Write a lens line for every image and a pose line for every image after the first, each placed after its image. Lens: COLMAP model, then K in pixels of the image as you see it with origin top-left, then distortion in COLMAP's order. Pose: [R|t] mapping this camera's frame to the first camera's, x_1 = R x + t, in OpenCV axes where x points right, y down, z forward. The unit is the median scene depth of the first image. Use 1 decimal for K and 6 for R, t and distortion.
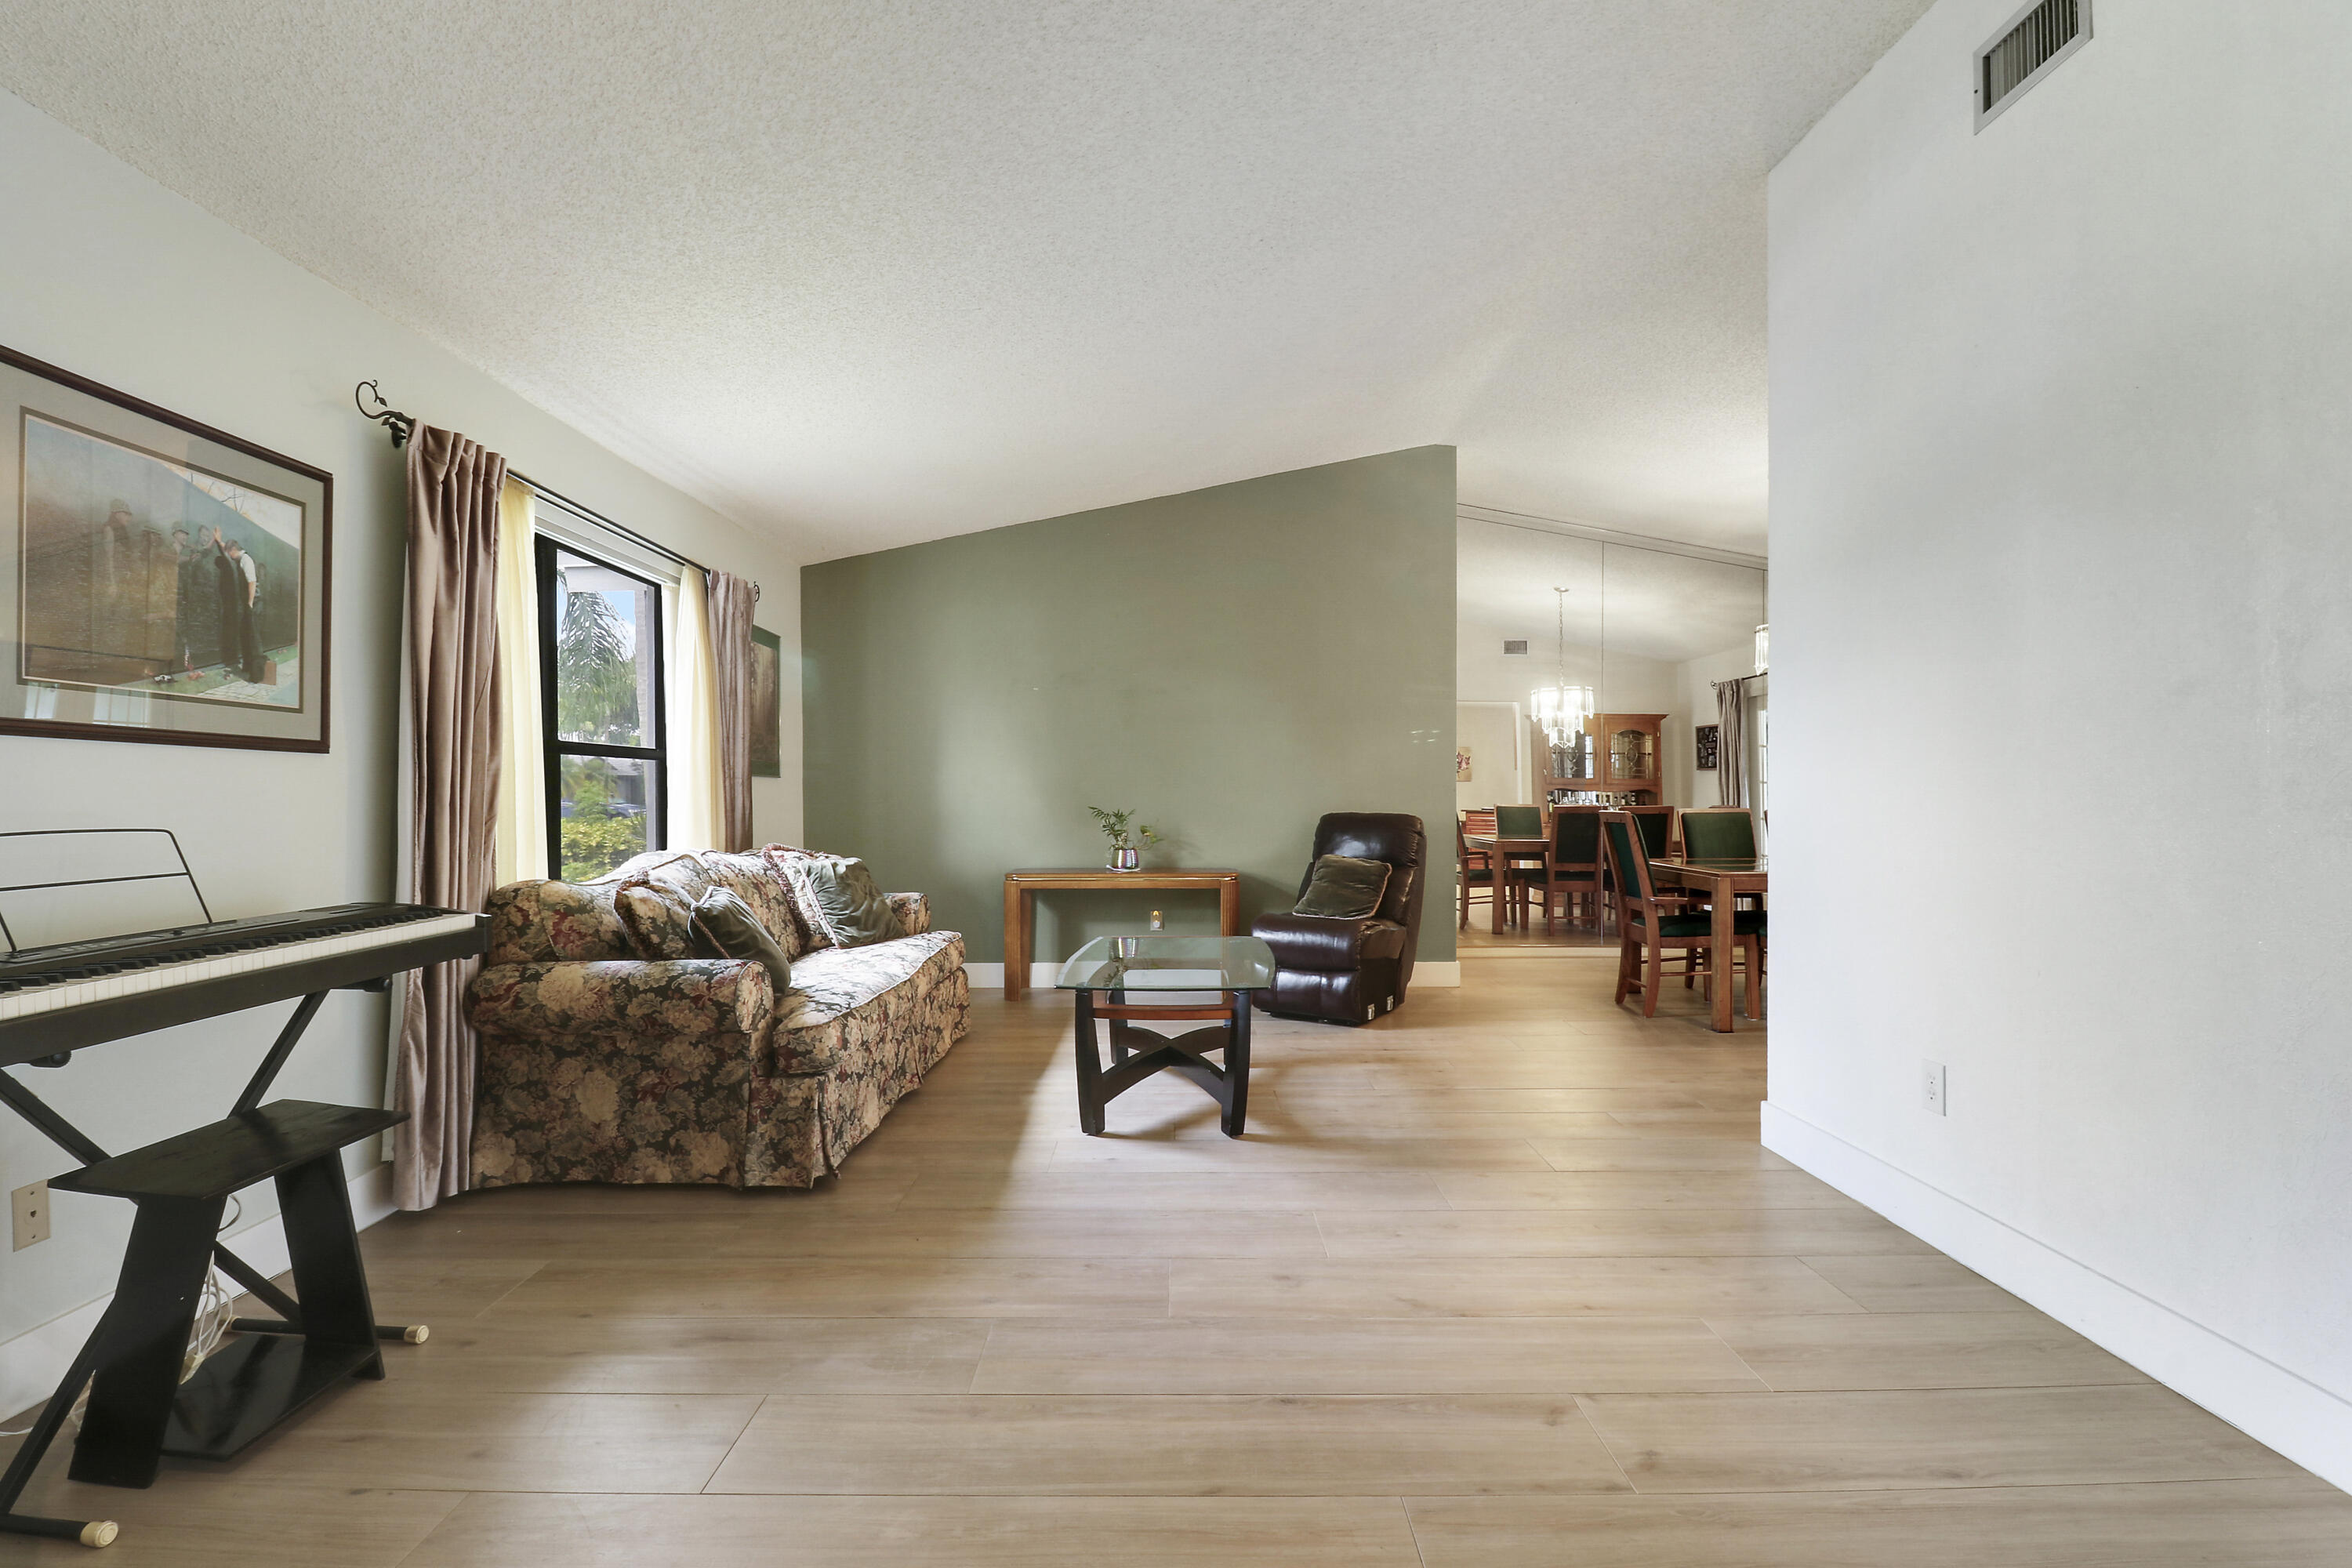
lens RADIAL K [[1099.3, 0, 1173.5], [0, 1099.3, 792.7], [0, 0, 1]] dist [-0.002967, -0.009925]
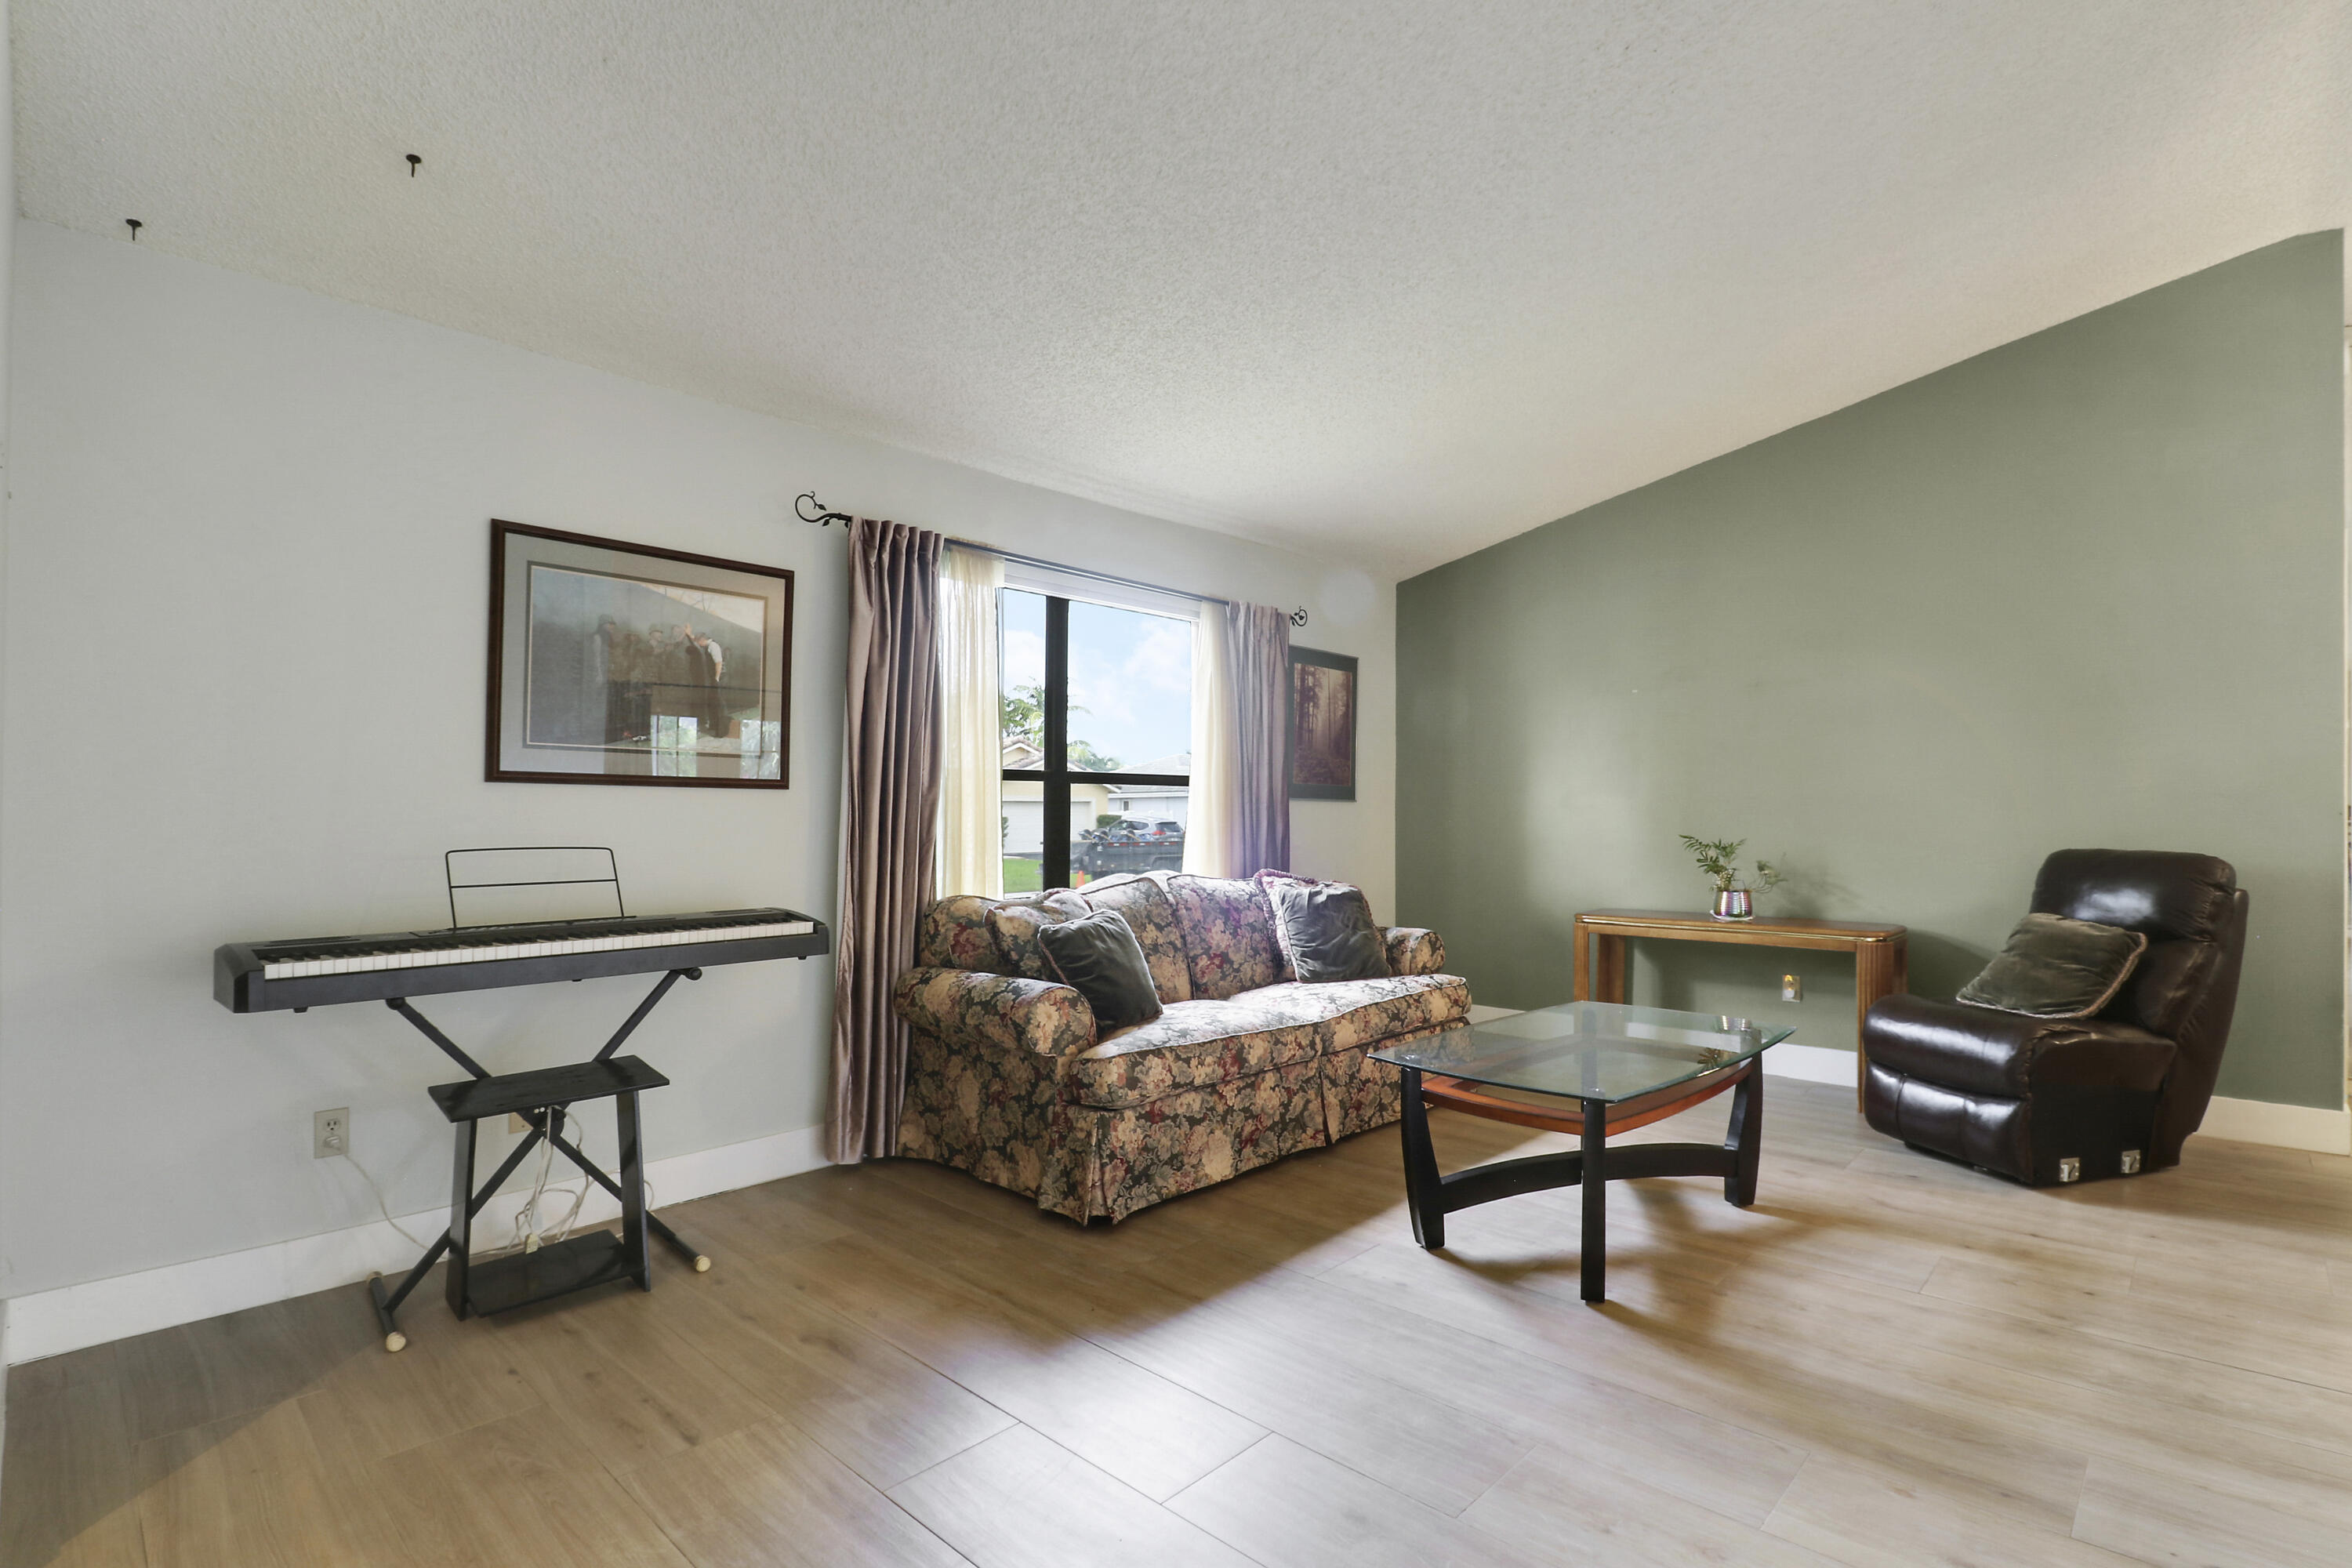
lens RADIAL K [[1099.3, 0, 1211.5], [0, 1099.3, 803.2], [0, 0, 1]] dist [-0.002967, -0.009925]
pose [[0.735120, -0.006239, -0.677909, 0.404634], [0.000560, 0.999963, -0.008596, -0.007658], [0.677937, 0.005940, 0.735096, 0.340701]]
